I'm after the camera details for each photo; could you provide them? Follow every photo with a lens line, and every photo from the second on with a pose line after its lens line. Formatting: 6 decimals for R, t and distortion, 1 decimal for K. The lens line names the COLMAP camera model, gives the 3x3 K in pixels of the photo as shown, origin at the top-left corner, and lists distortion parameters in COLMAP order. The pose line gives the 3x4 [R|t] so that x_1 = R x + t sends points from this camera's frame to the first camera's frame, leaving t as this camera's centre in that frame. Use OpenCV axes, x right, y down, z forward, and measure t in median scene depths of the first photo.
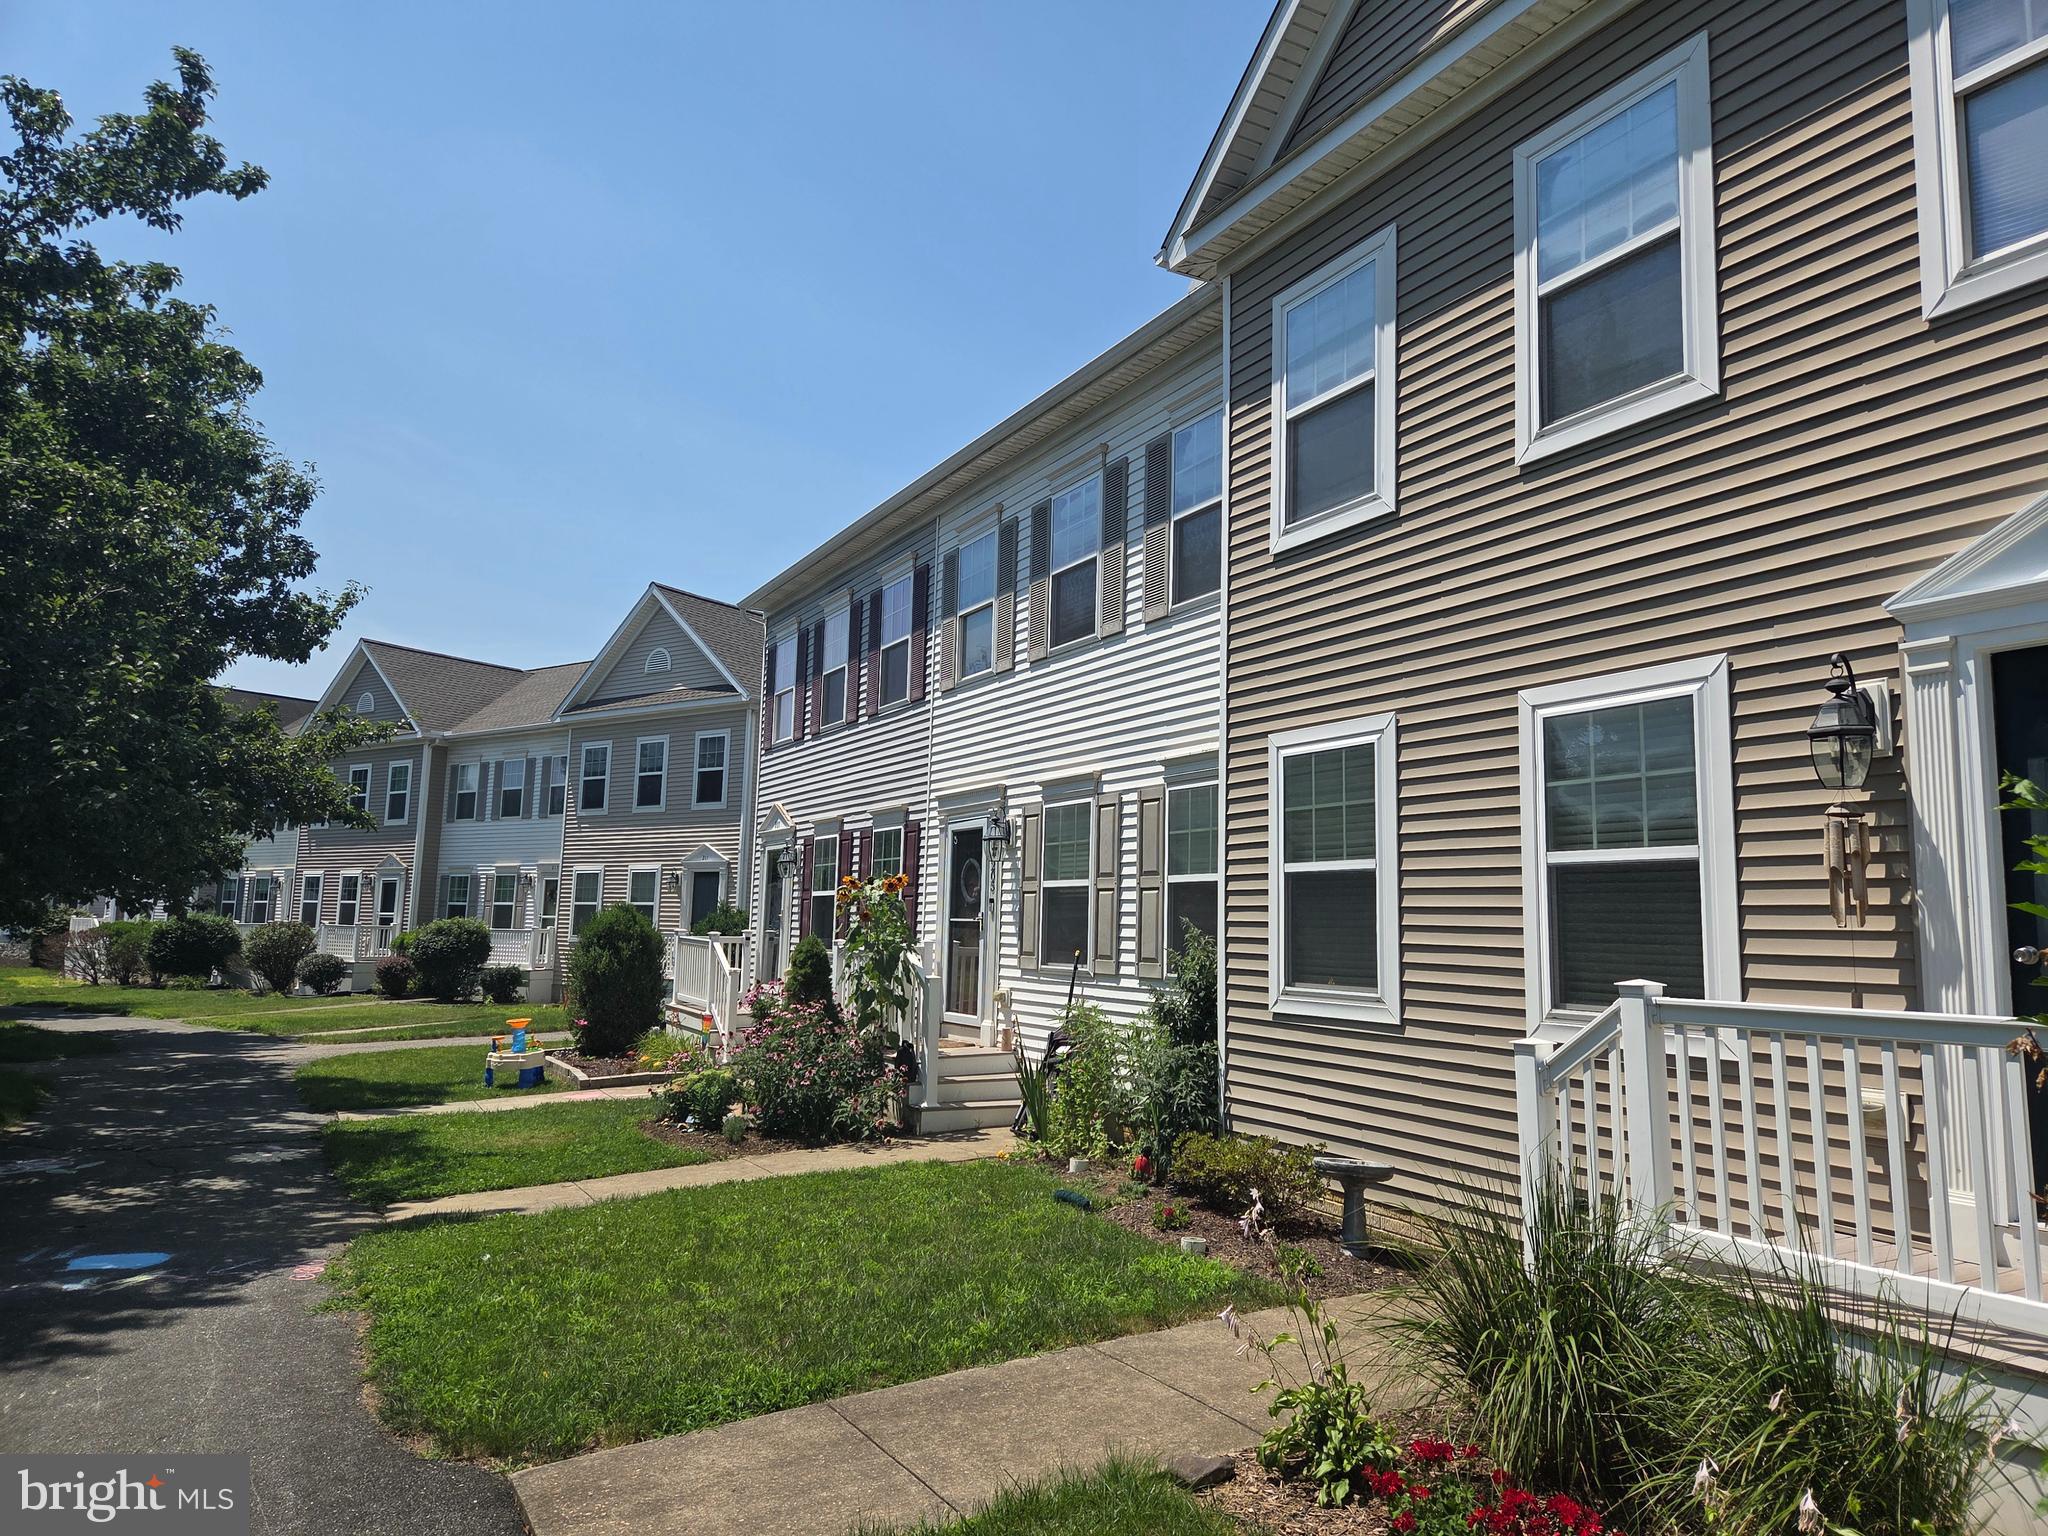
lens RADIAL K [[1364.5, 0, 1017.4], [0, 1364.5, 764.6], [0, 0, 1]] dist [0.036788, -0.020418]
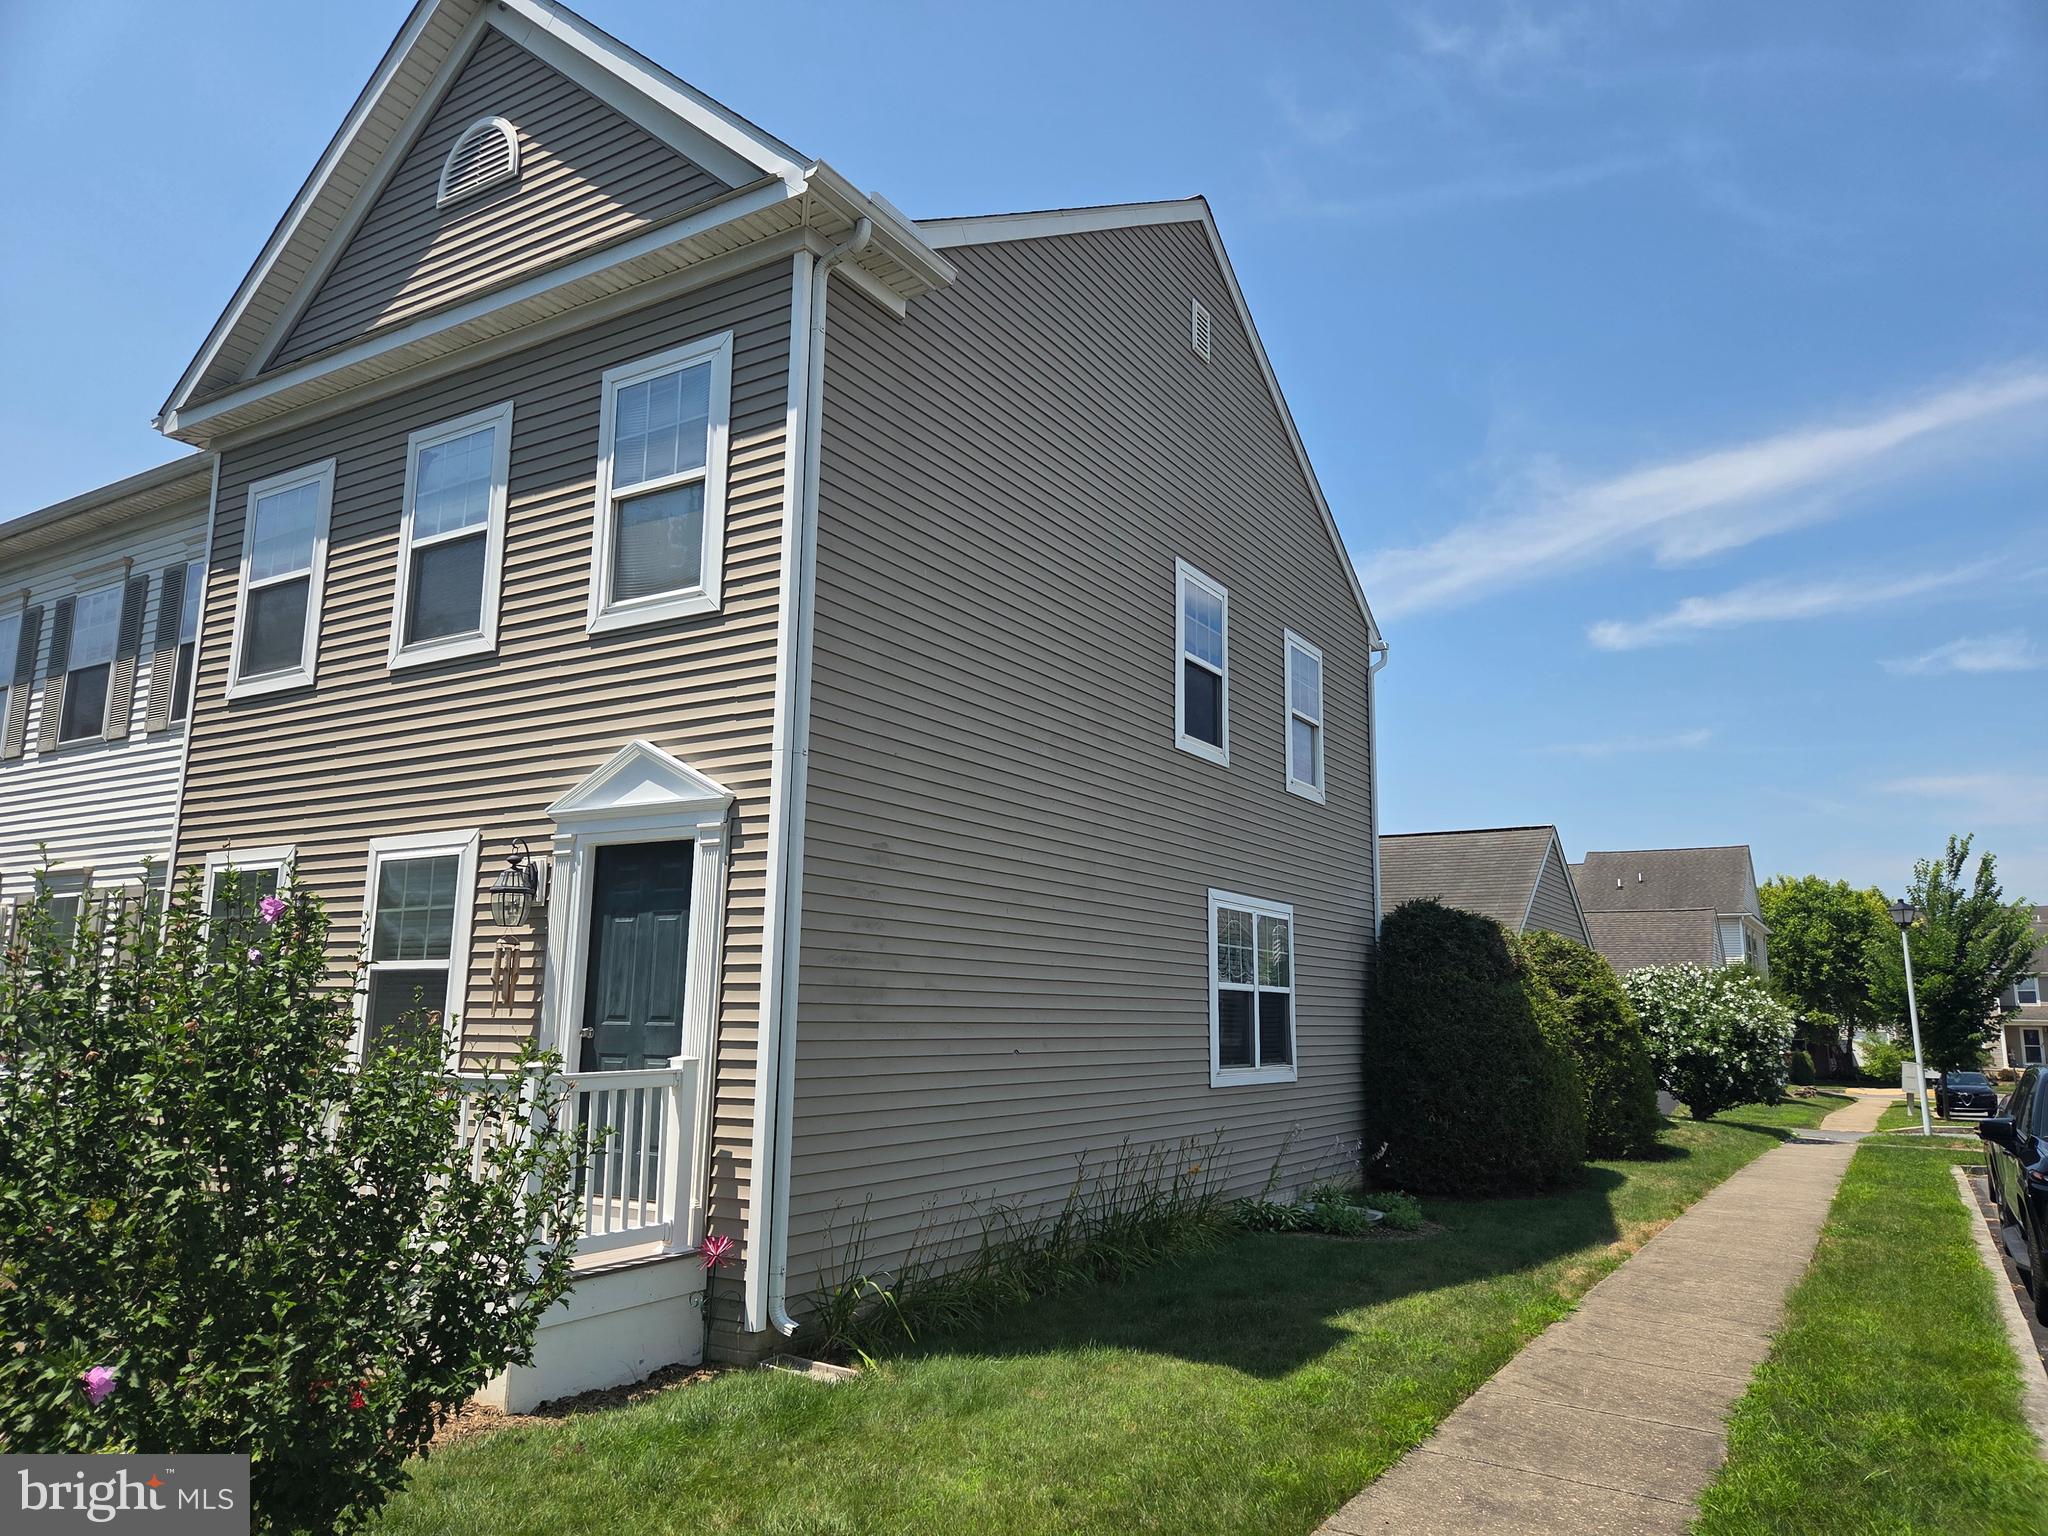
lens RADIAL K [[1364.5, 0, 1044.2], [0, 1364.5, 786.8], [0, 0, 1]] dist [0.036788, -0.020418]
pose [[0.858242, 0.071369, 0.508259, 0.198462], [-0.053139, 0.997319, -0.050313, -0.058063], [-0.510488, 0.016173, 0.859733, -0.395793]]
